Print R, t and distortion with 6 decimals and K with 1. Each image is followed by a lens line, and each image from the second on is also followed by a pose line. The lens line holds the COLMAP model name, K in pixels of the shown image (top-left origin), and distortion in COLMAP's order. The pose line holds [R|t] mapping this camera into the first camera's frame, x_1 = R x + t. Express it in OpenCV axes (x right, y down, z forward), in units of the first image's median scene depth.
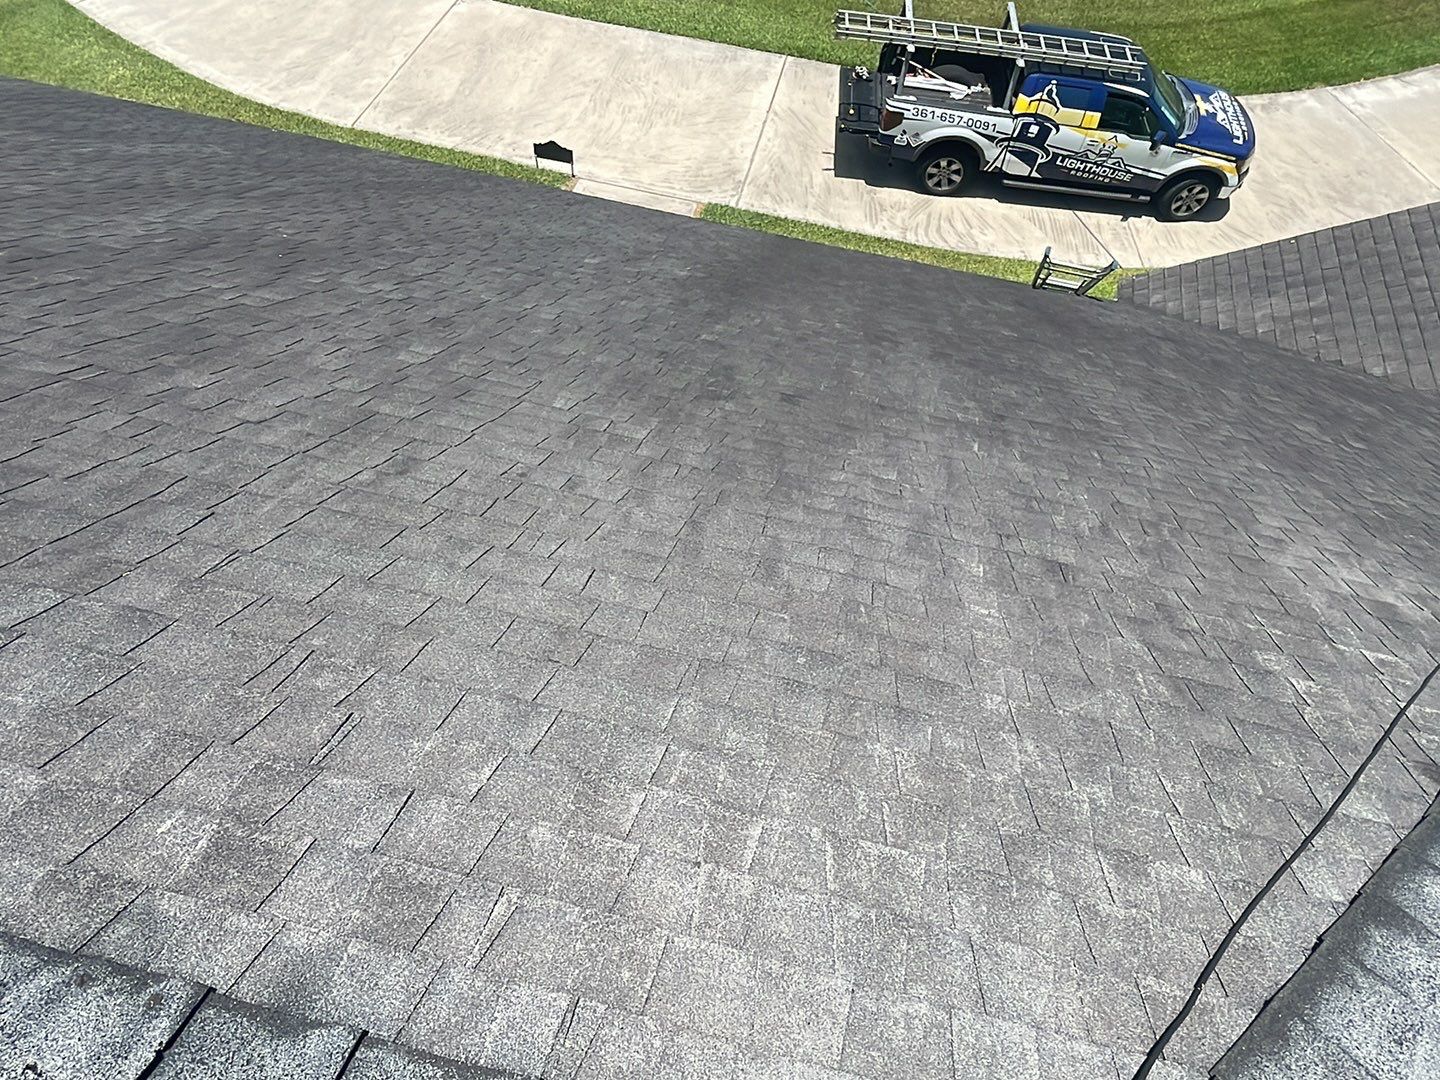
lens RADIAL K [[967.8, 0, 700.3], [0, 967.8, 553.5], [0, 0, 1]] dist [0.076373, -0.090110]
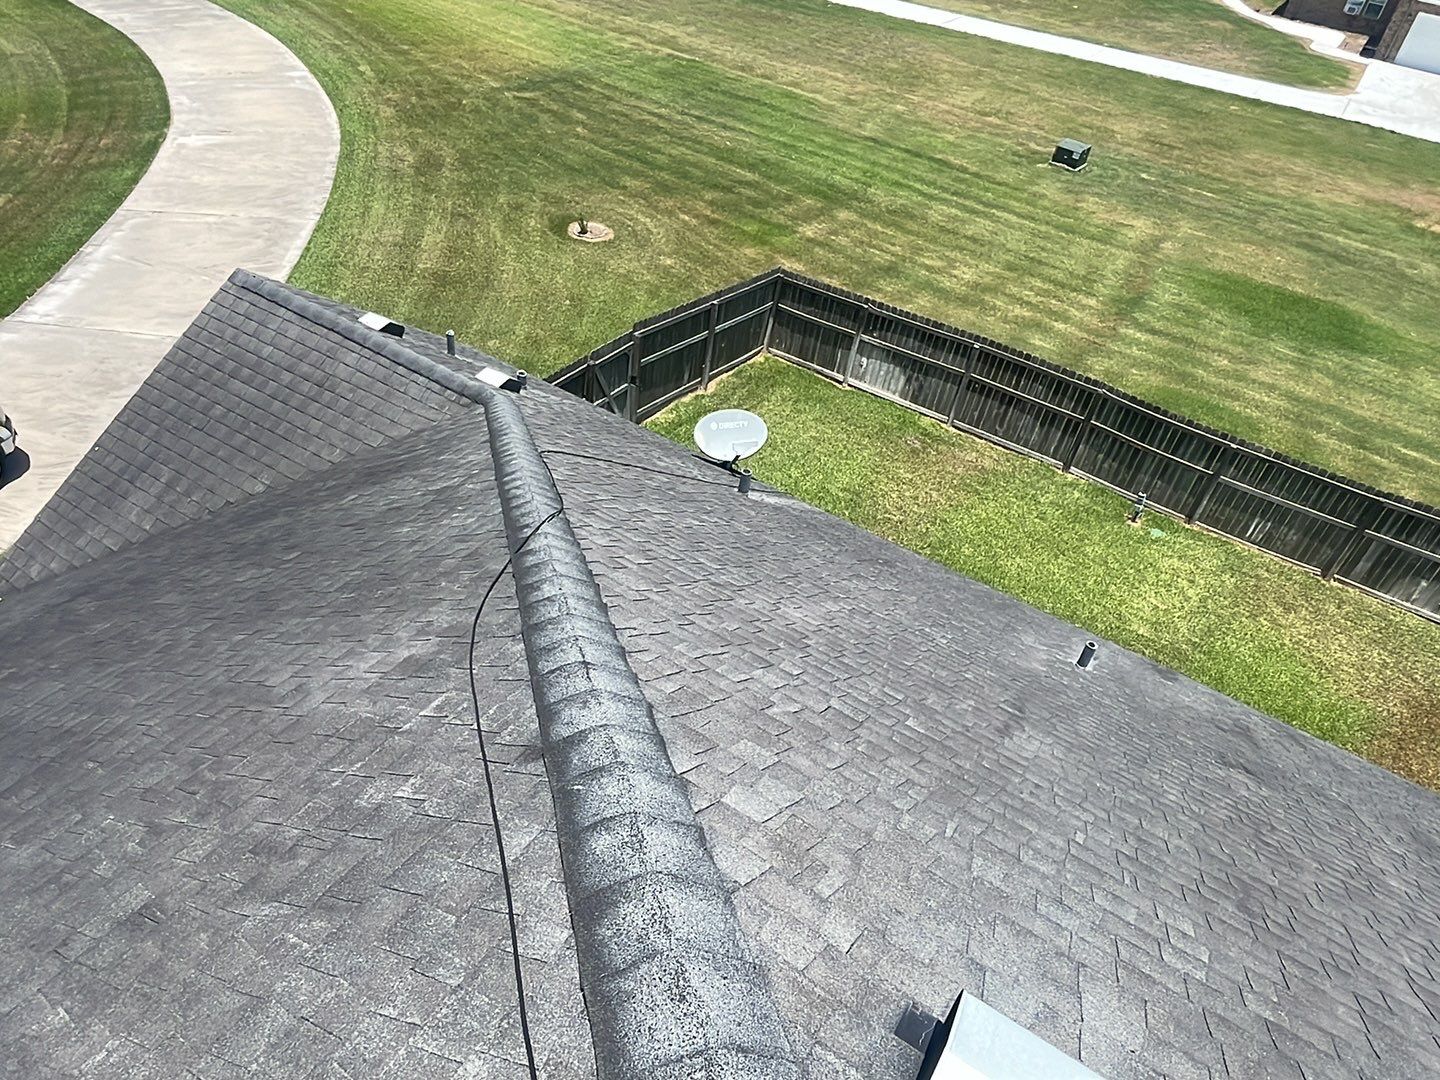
lens RADIAL K [[969.8, 0, 708.3], [0, 969.8, 552.2], [0, 0, 1]] dist [0.070507, -0.077398]
pose [[0.341853, -0.618985, 0.707102, 0.128688], [0.735464, 0.644615, 0.208720, -0.004506], [-0.585003, 0.448696, 0.675605, 0.025784]]
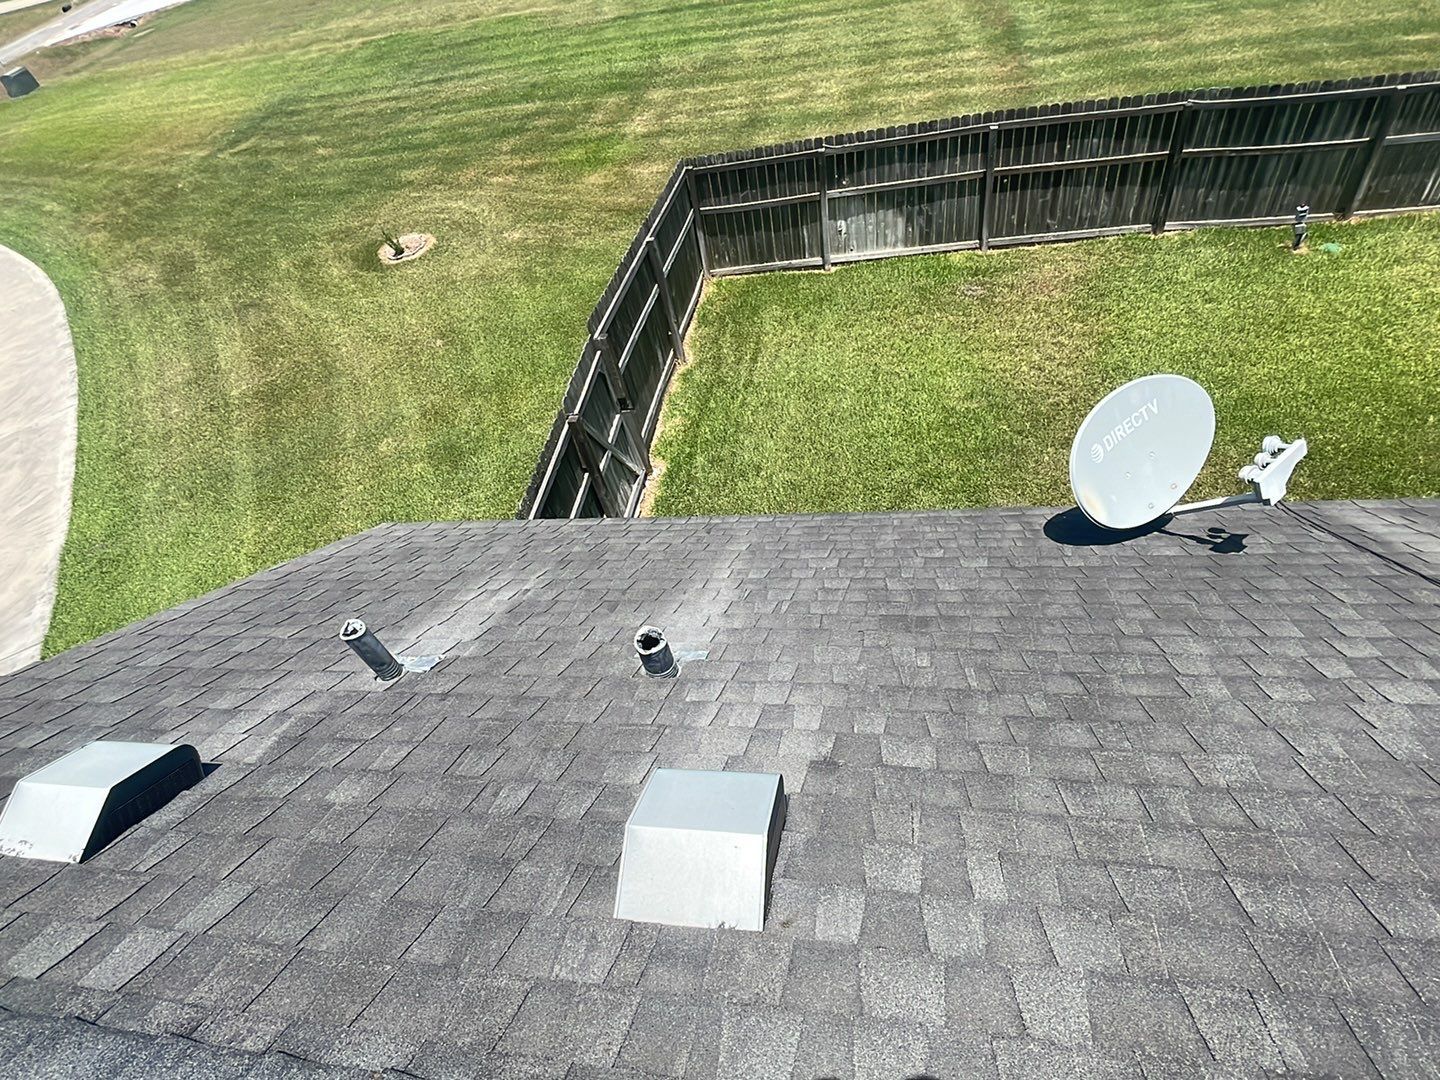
lens RADIAL K [[756.7, 0, 715.2], [0, 756.7, 545.4], [0, 0, 1]] dist [0.010579, -0.012798]
pose [[-0.112108, -0.776284, 0.620335, 2.293946], [0.913092, 0.165816, 0.372517, -0.422918], [-0.392040, 0.608185, 0.690229, 1.806587]]
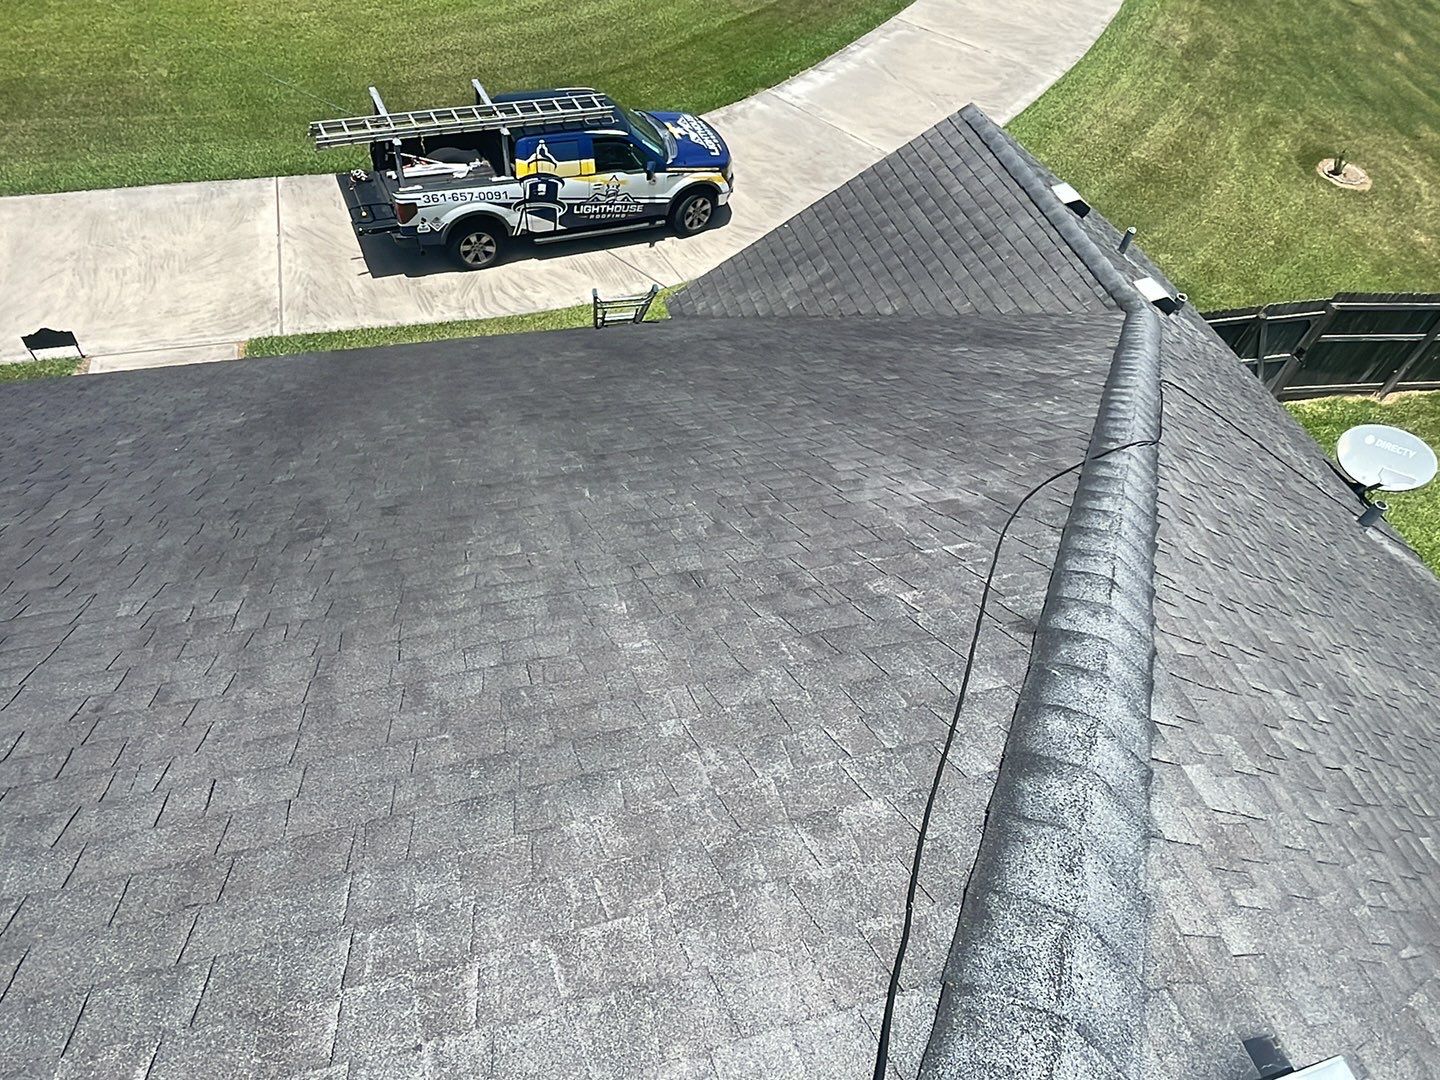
lens RADIAL K [[967.8, 0, 705.4], [0, 967.8, 555.5], [0, 0, 1]] dist [0.076373, -0.090110]
pose [[0.874695, -0.363151, 0.320984, 0.050822], [0.383054, 0.923725, 0.001233, -0.001502], [-0.296949, 0.121876, 0.947084, -0.000122]]
